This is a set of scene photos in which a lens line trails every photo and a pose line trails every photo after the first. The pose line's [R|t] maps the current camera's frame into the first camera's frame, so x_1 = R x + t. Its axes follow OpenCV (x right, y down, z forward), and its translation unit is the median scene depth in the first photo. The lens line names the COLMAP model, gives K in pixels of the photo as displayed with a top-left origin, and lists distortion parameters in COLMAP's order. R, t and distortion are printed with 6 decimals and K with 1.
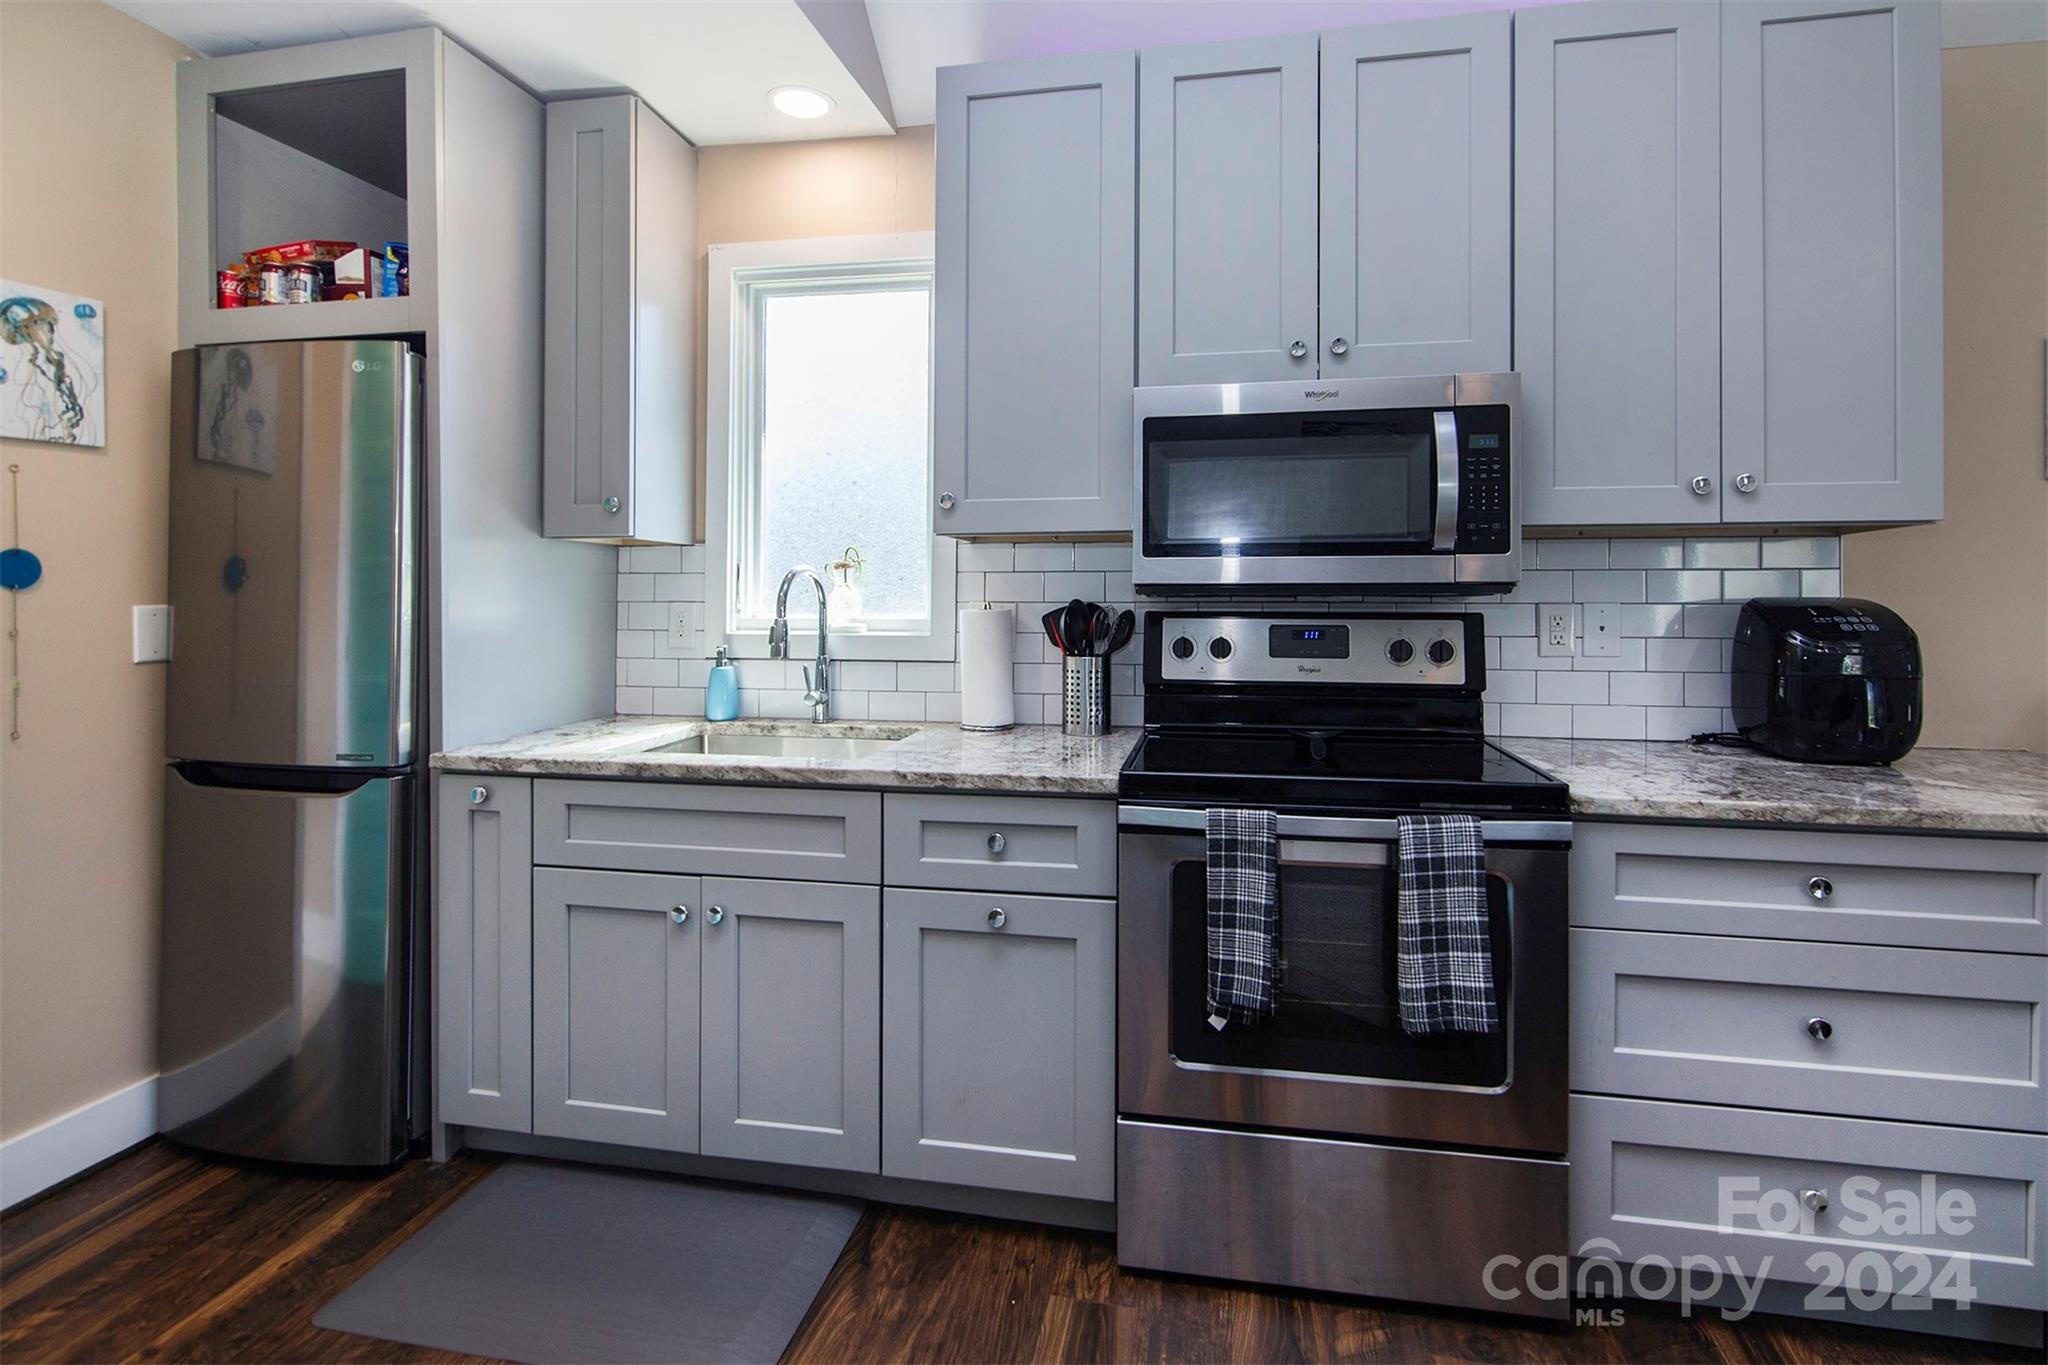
lens RADIAL K [[956.9, 0, 1045.8], [0, 956.9, 592.0], [0, 0, 1]] dist [0.002225, -0.001308]
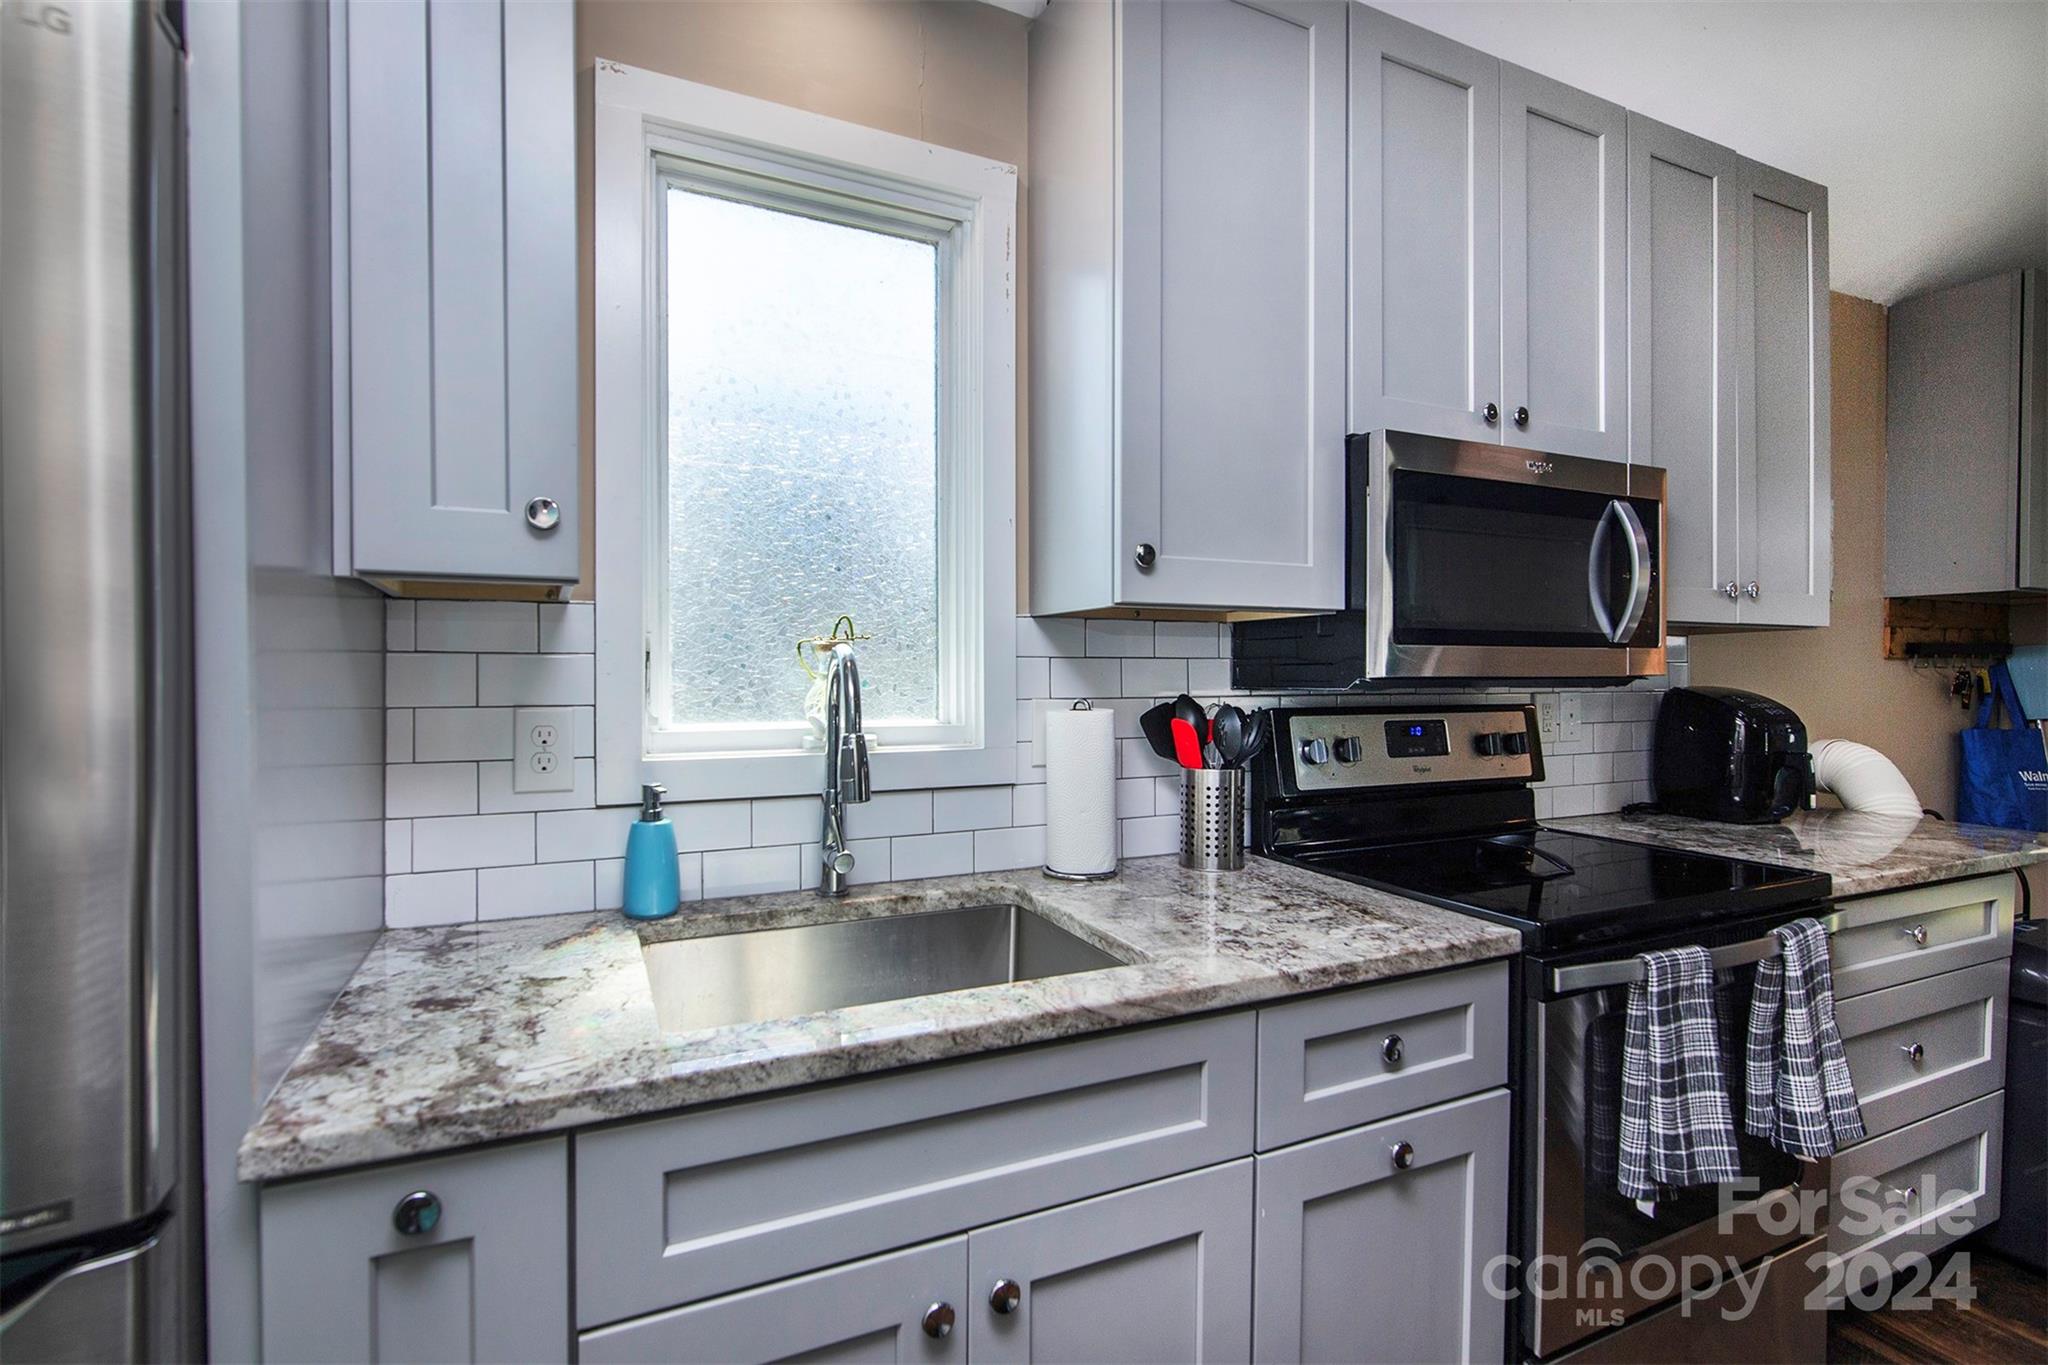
lens RADIAL K [[956.9, 0, 1024.1], [0, 956.9, 680.0], [0, 0, 1]] dist [0.002225, -0.001308]
pose [[0.814179, -0.005146, 0.580591, -0.655129], [-0.003352, 0.999902, 0.013563, -0.017090], [-0.580604, -0.012989, 0.814082, 0.566115]]
